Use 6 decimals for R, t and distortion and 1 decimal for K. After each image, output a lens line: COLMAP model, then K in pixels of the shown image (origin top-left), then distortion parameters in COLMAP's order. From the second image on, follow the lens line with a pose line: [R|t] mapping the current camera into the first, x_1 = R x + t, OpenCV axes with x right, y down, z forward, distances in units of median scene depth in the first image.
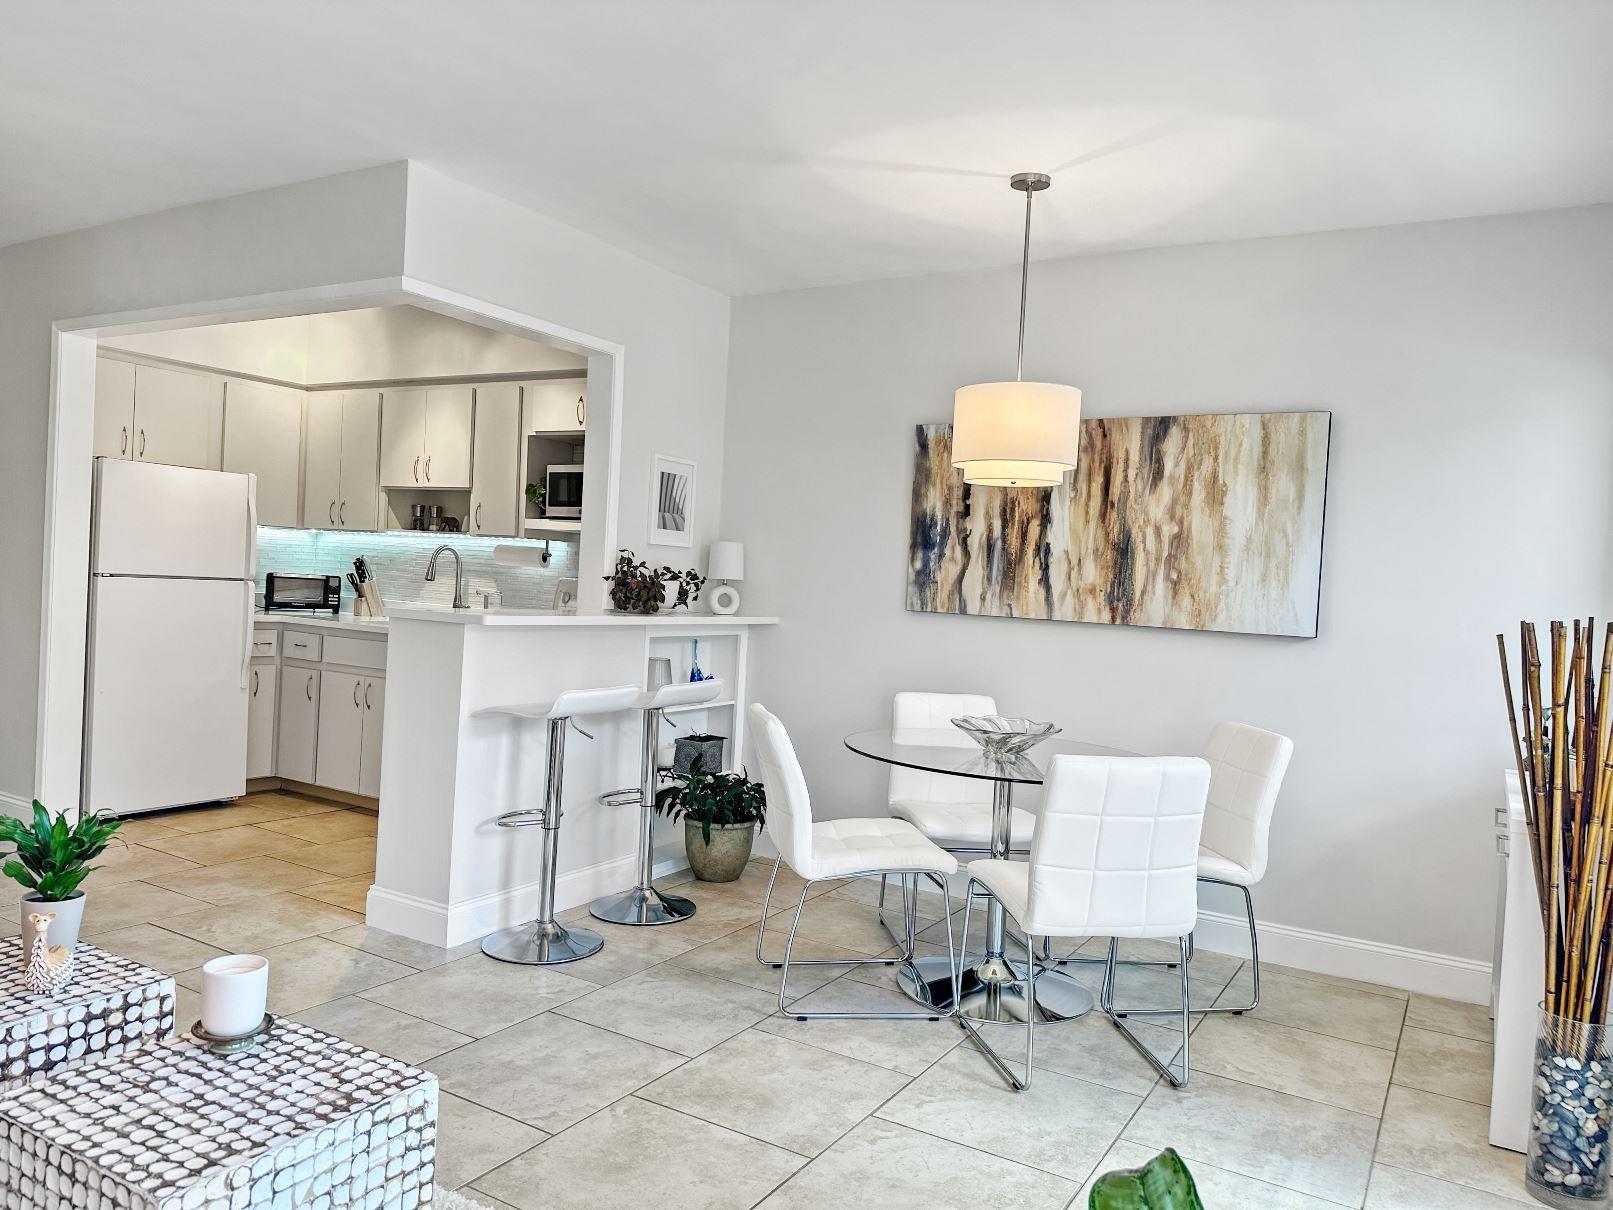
lens RADIAL K [[1125.7, 0, 798.2], [0, 1125.7, 607.7], [0, 0, 1]] dist [0.071288, -0.085814]
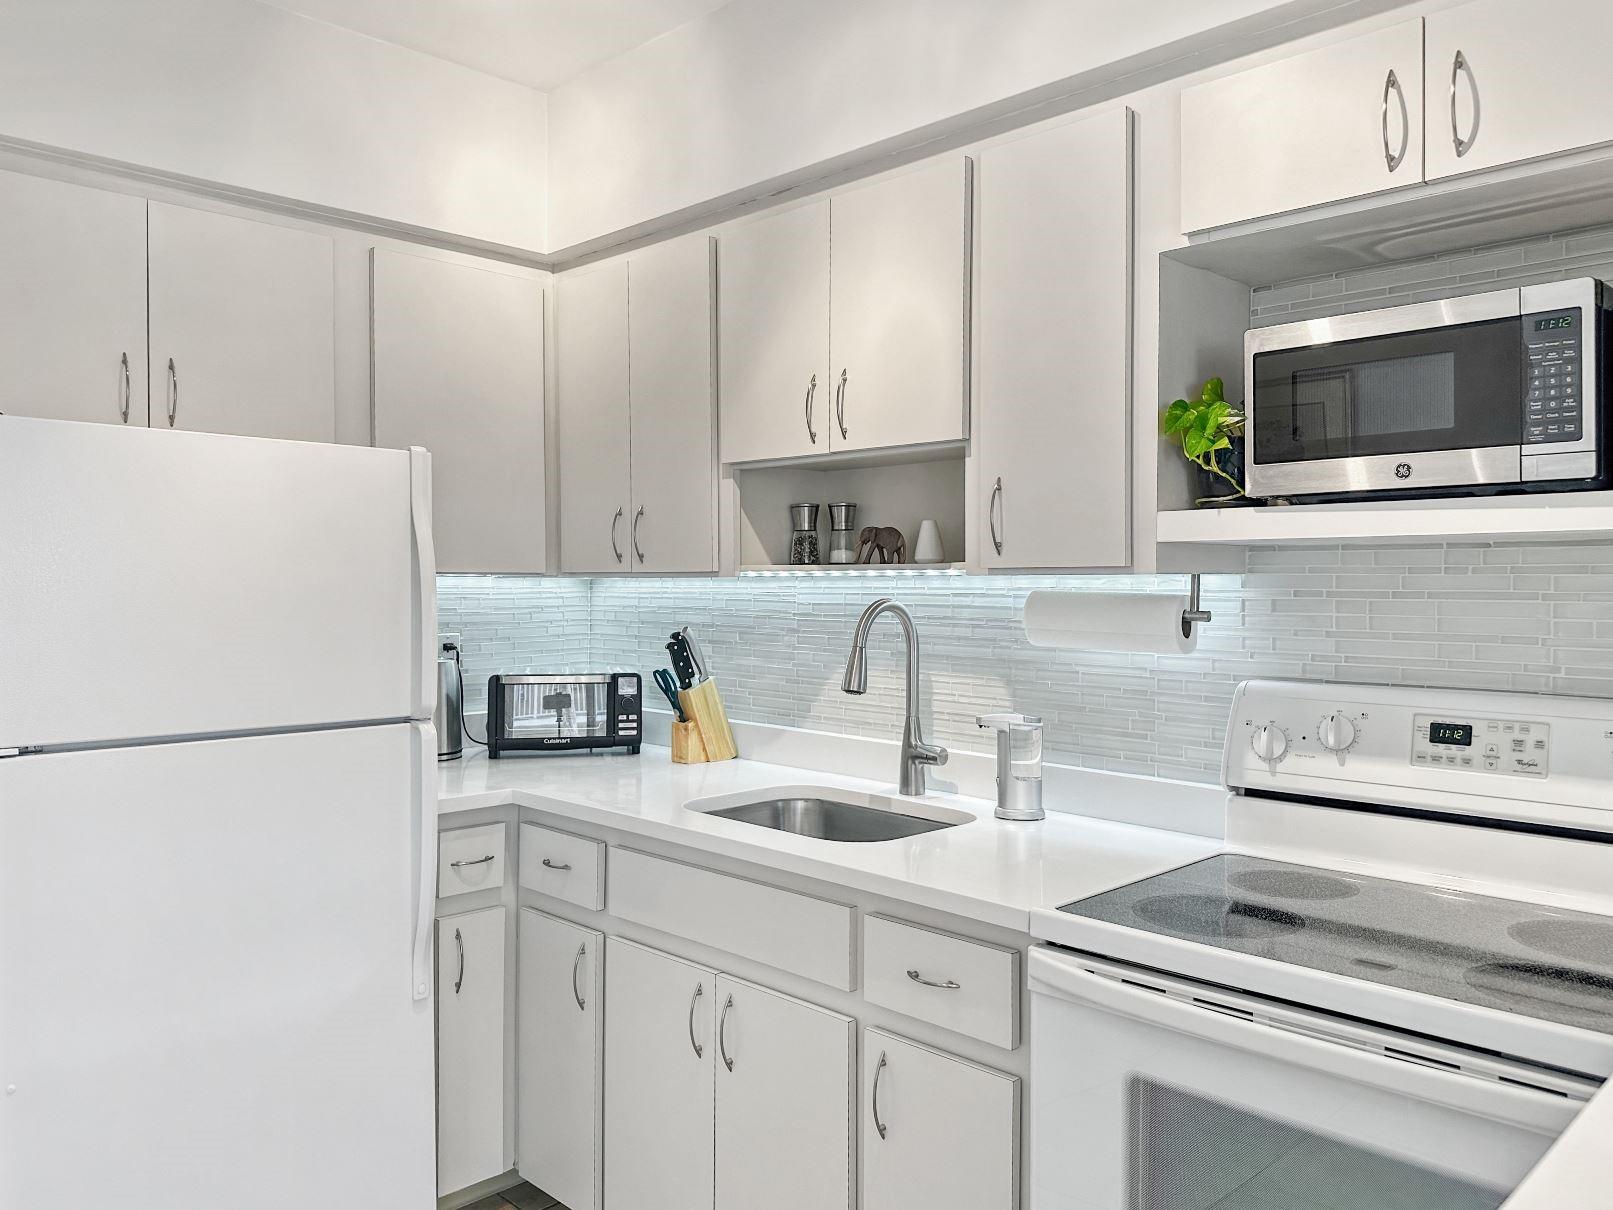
lens RADIAL K [[1194.4, 0, 805.9], [0, 1194.4, 580.1], [0, 0, 1]] dist [0.103742, -0.155545]
pose [[0.970055, -0.054736, -0.236639, -0.238975], [0.046333, 0.998087, -0.040931, -0.045580], [0.238426, 0.028741, 0.970735, 0.588893]]
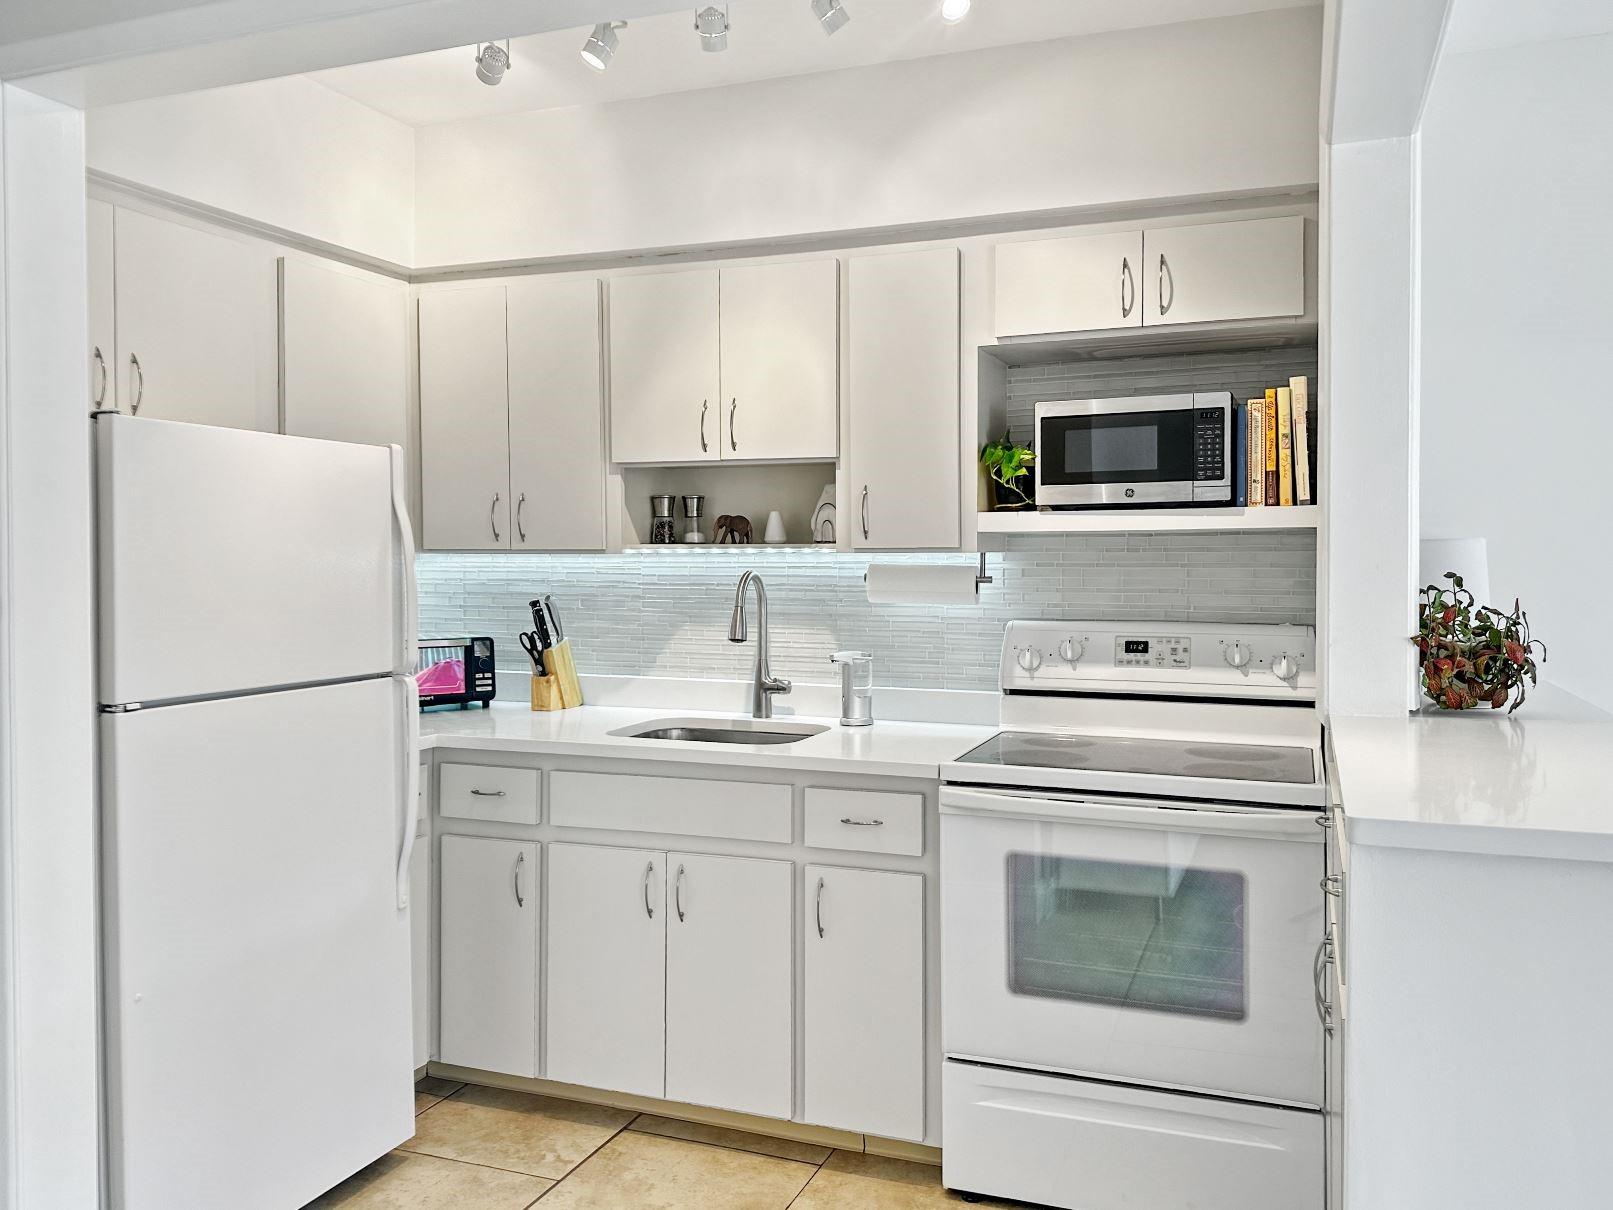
lens RADIAL K [[1180.9, 0, 876.8], [0, 1180.9, 564.7], [0, 0, 1]] dist [0.122960, -0.210124]
pose [[0.977828, -0.057694, 0.201304, -0.364298], [0.060781, 0.998109, -0.009184, -0.048890], [-0.200393, 0.021216, 0.979486, 0.451709]]
